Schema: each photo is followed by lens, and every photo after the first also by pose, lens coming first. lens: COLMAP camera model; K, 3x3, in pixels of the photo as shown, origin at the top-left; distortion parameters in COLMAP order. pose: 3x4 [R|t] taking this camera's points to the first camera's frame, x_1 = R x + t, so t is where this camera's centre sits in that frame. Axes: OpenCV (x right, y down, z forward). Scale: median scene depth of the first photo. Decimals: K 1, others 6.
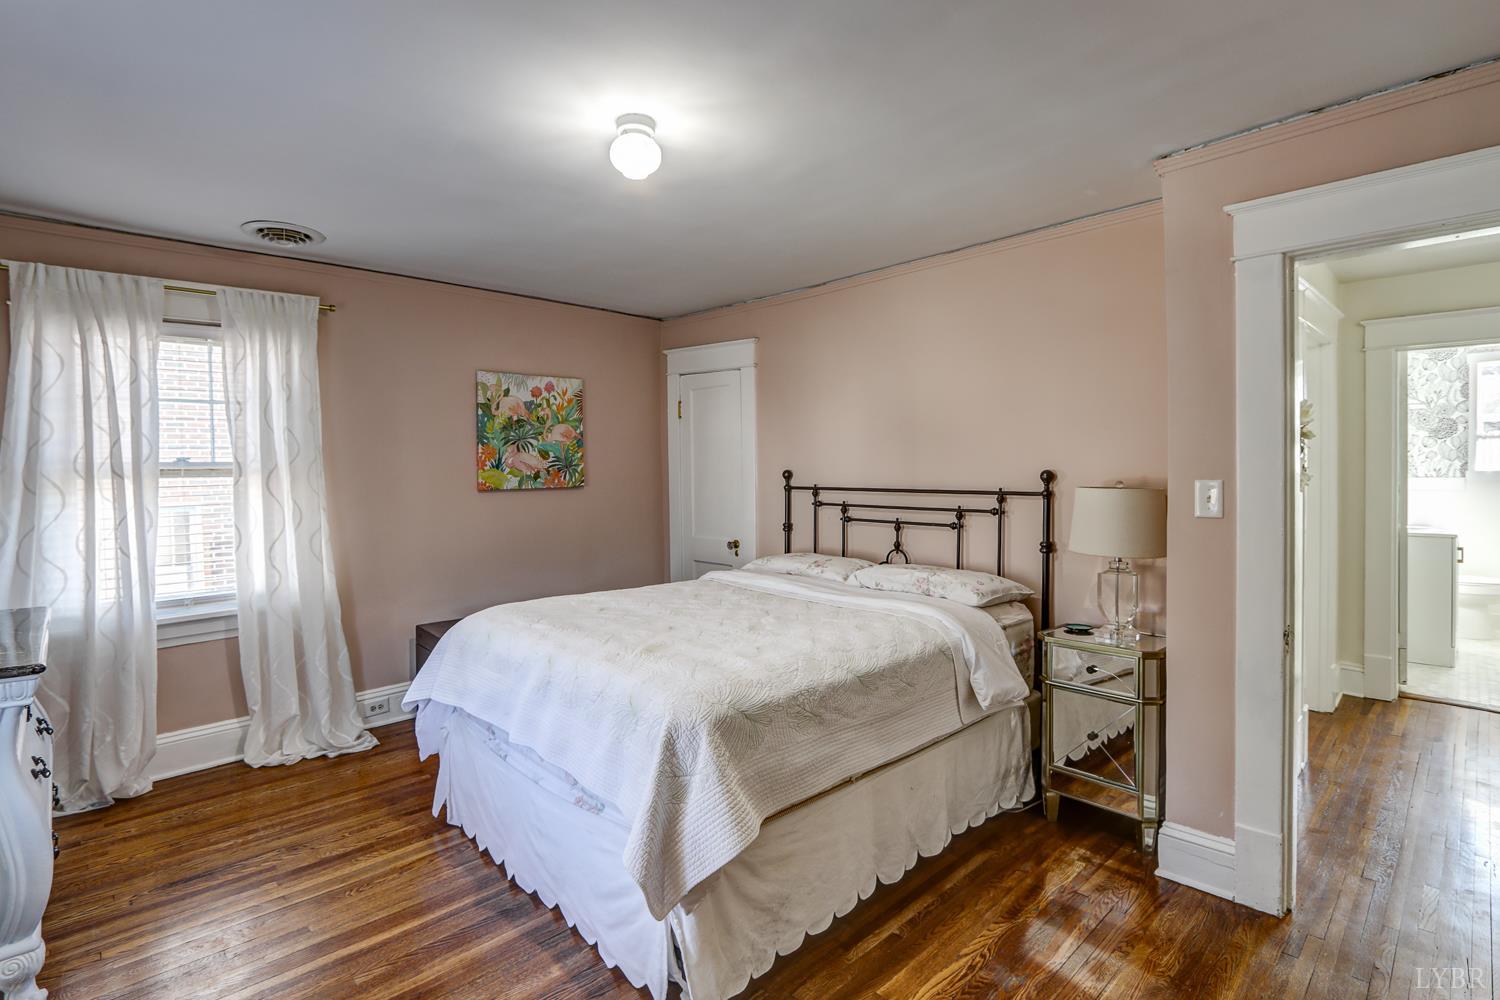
lens RADIAL K [[717.8, 0, 744.7], [0, 717.8, 492.1], [0, 0, 1]] dist [-0.020876, 0.003396]
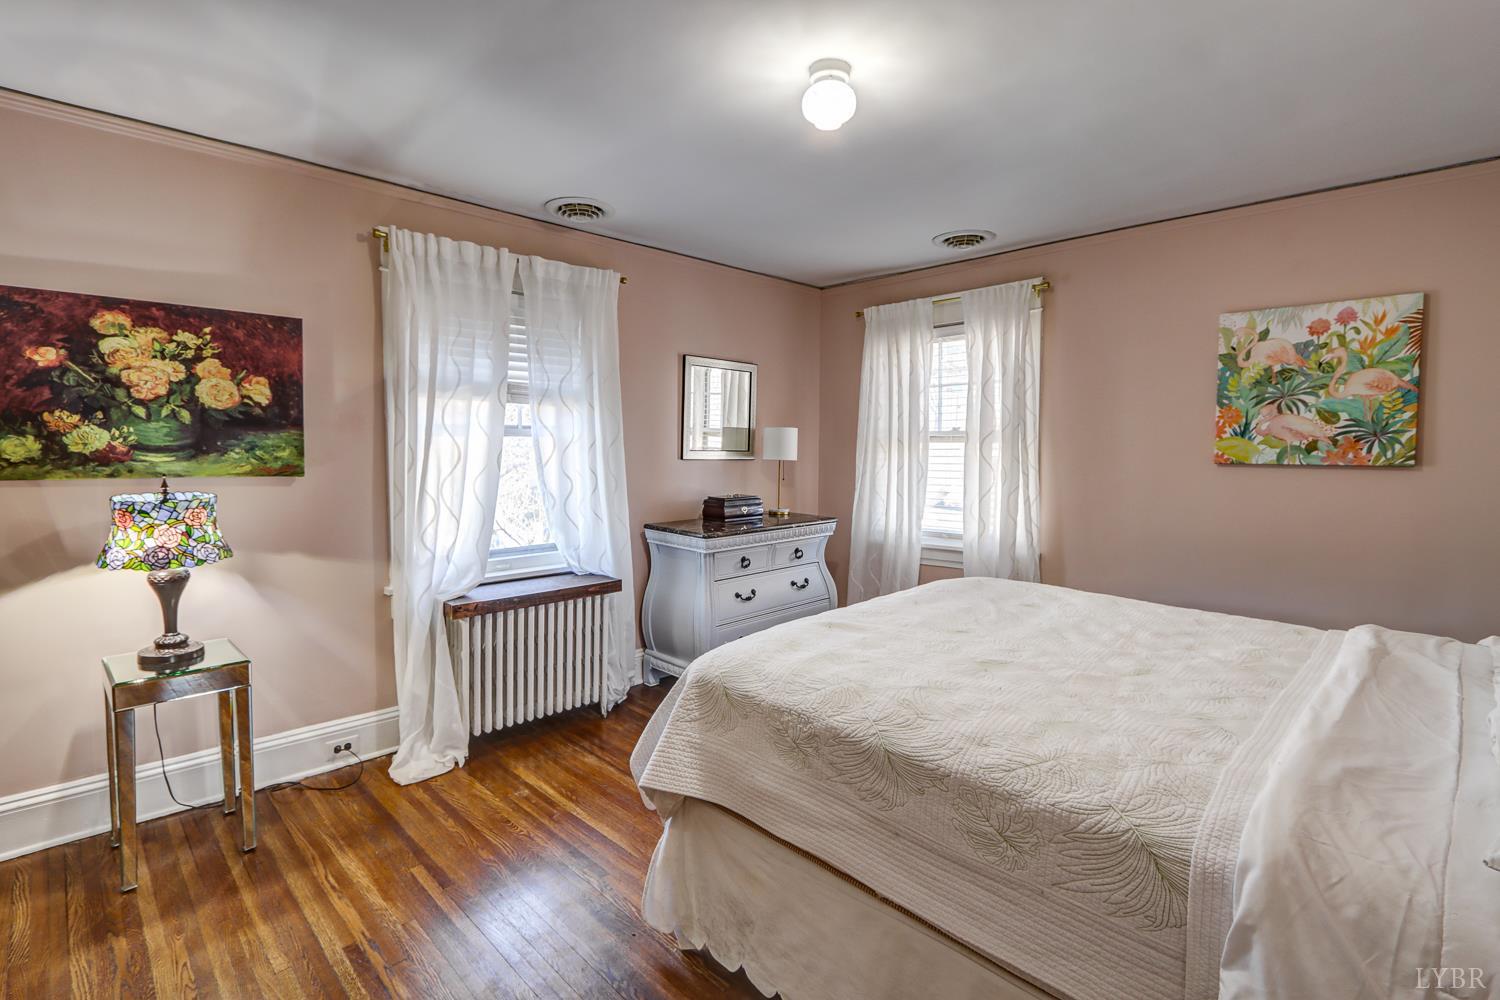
lens RADIAL K [[717.8, 0, 744.6], [0, 717.8, 494.7], [0, 0, 1]] dist [-0.020876, 0.003396]
pose [[0.012984, 0.080125, -0.996700, 0.405728], [-0.035467, 0.996194, 0.079622, -0.011910], [0.999287, 0.034316, 0.015776, 0.436262]]
